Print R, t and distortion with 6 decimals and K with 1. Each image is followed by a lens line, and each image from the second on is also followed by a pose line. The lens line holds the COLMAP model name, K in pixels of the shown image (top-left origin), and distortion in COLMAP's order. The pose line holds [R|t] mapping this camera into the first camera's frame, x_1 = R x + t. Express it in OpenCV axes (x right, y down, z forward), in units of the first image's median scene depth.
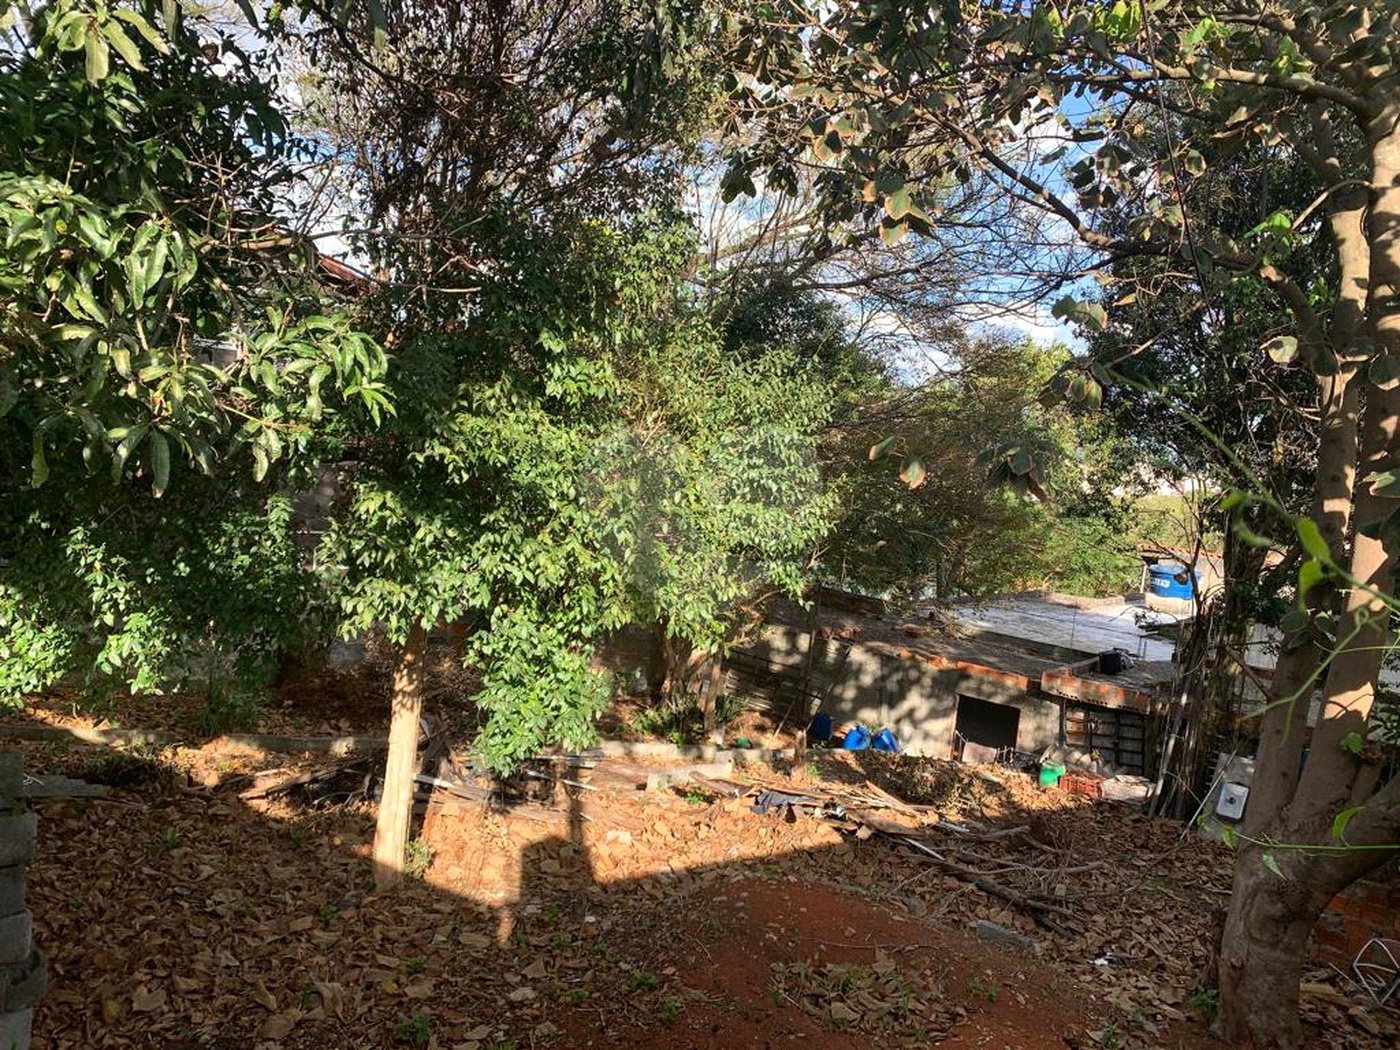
lens RADIAL K [[1077.3, 0, 690.7], [0, 1077.3, 522.9], [0, 0, 1]] dist [0.034535, -0.033562]
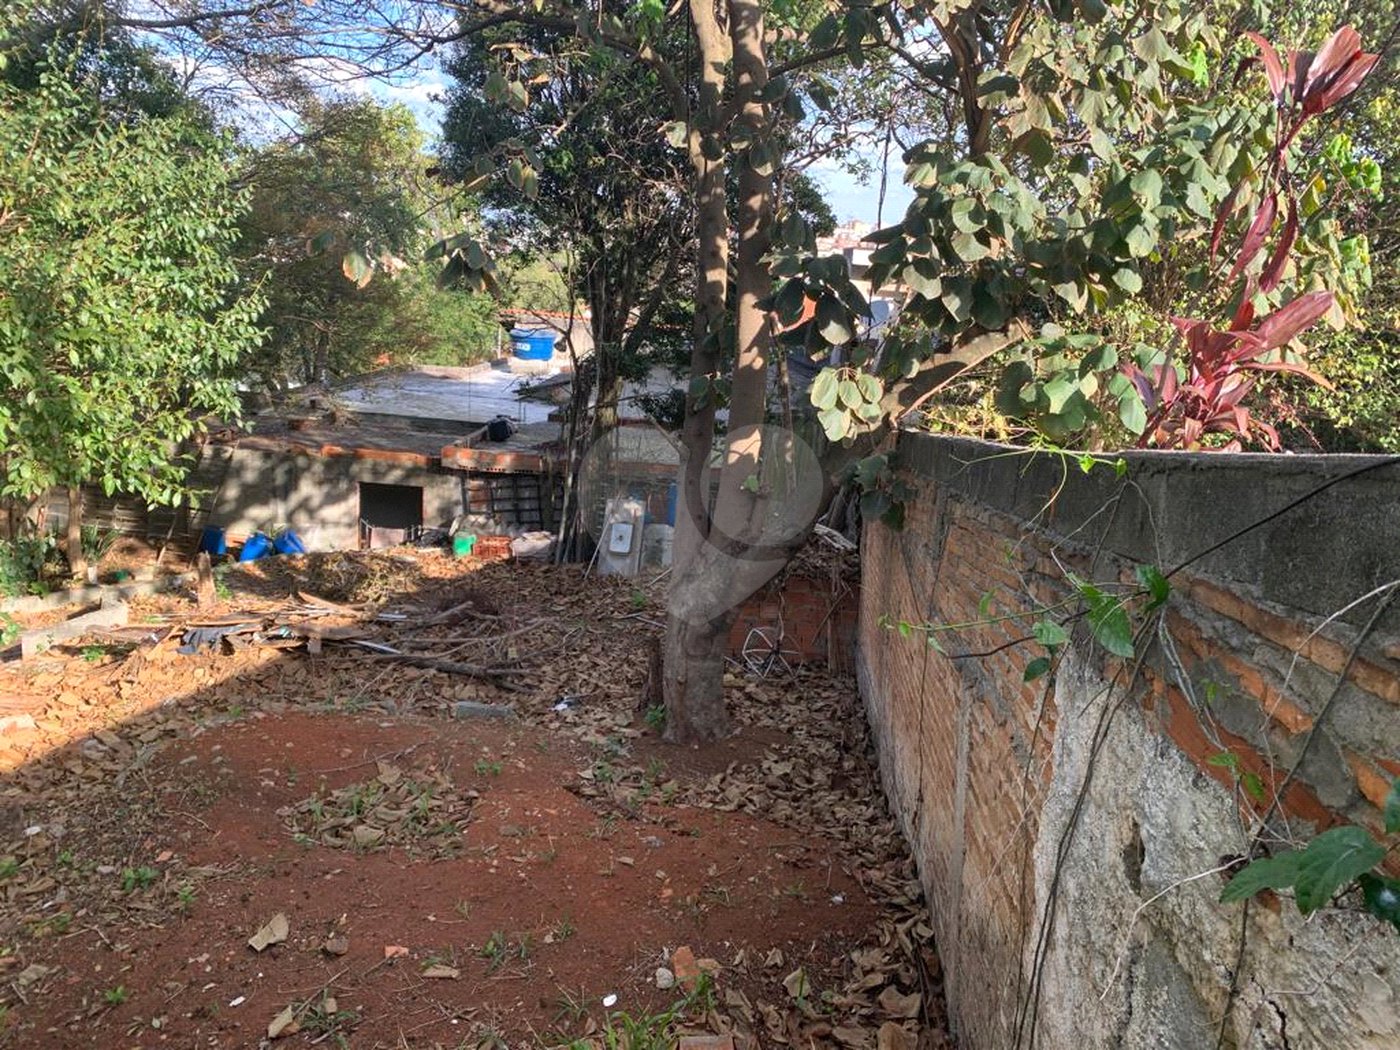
lens RADIAL K [[1077.3, 0, 699.1], [0, 1077.3, 515.7], [0, 0, 1]] dist [0.034535, -0.033562]
pose [[0.822866, -0.174934, 0.540638, -0.082202], [0.060394, 0.972968, 0.222902, -0.028514], [-0.565016, -0.150767, 0.811188, 0.061742]]
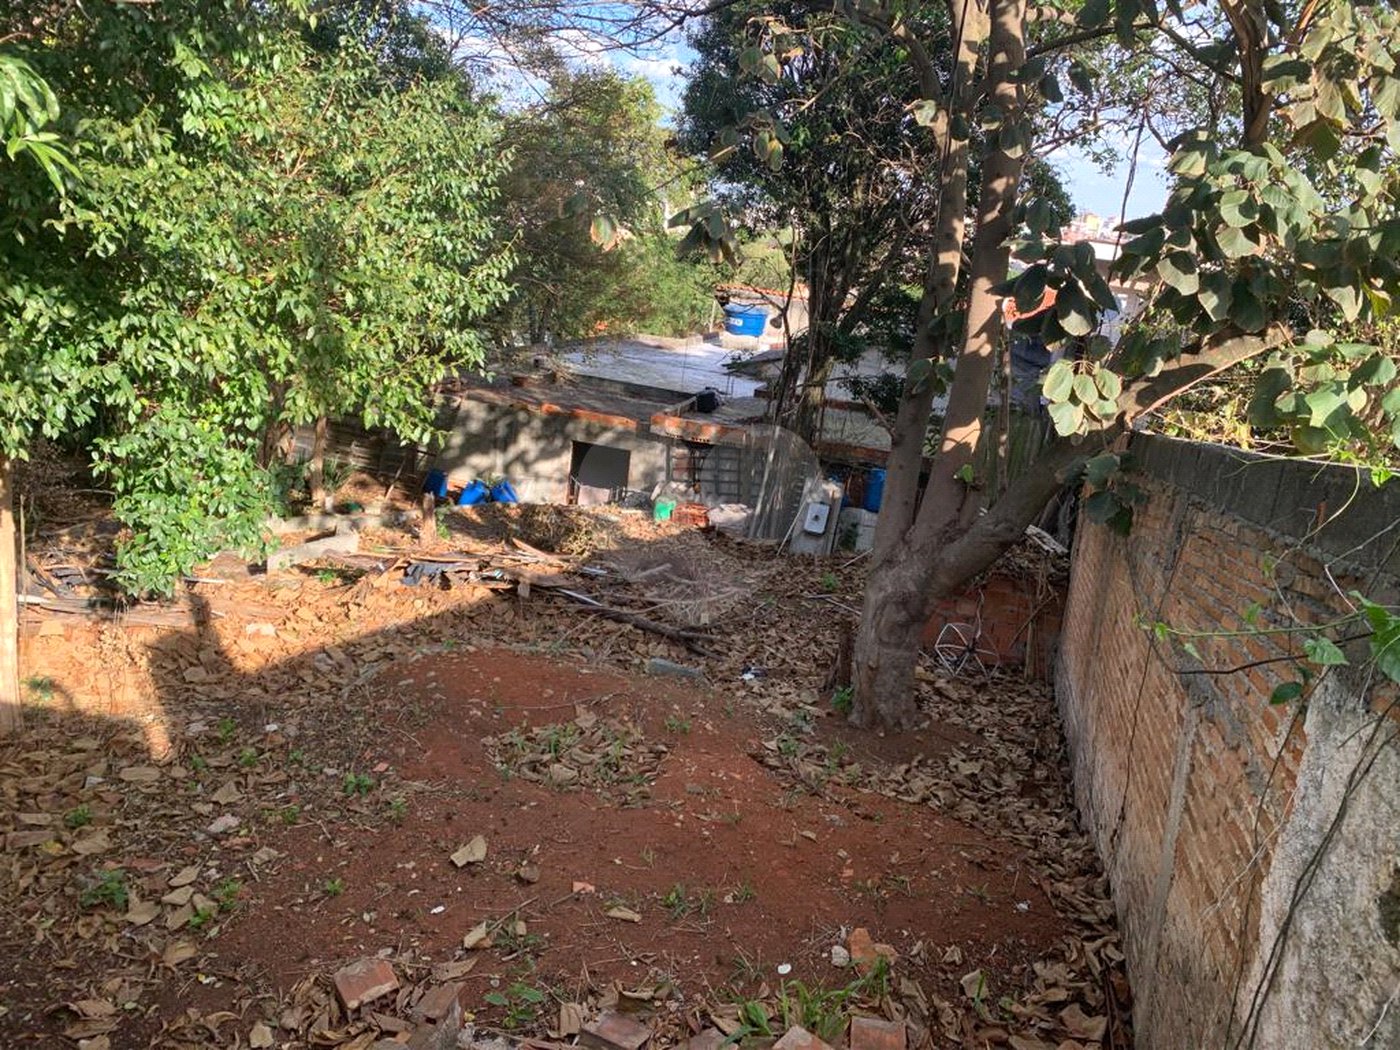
lens RADIAL K [[1077.3, 0, 704.0], [0, 1077.3, 506.9], [0, 0, 1]] dist [0.034535, -0.033562]
pose [[0.915834, -0.095673, 0.389993, -0.098753], [0.005269, 0.973982, 0.226564, -0.024670], [-0.401523, -0.205440, 0.892510, 0.067677]]
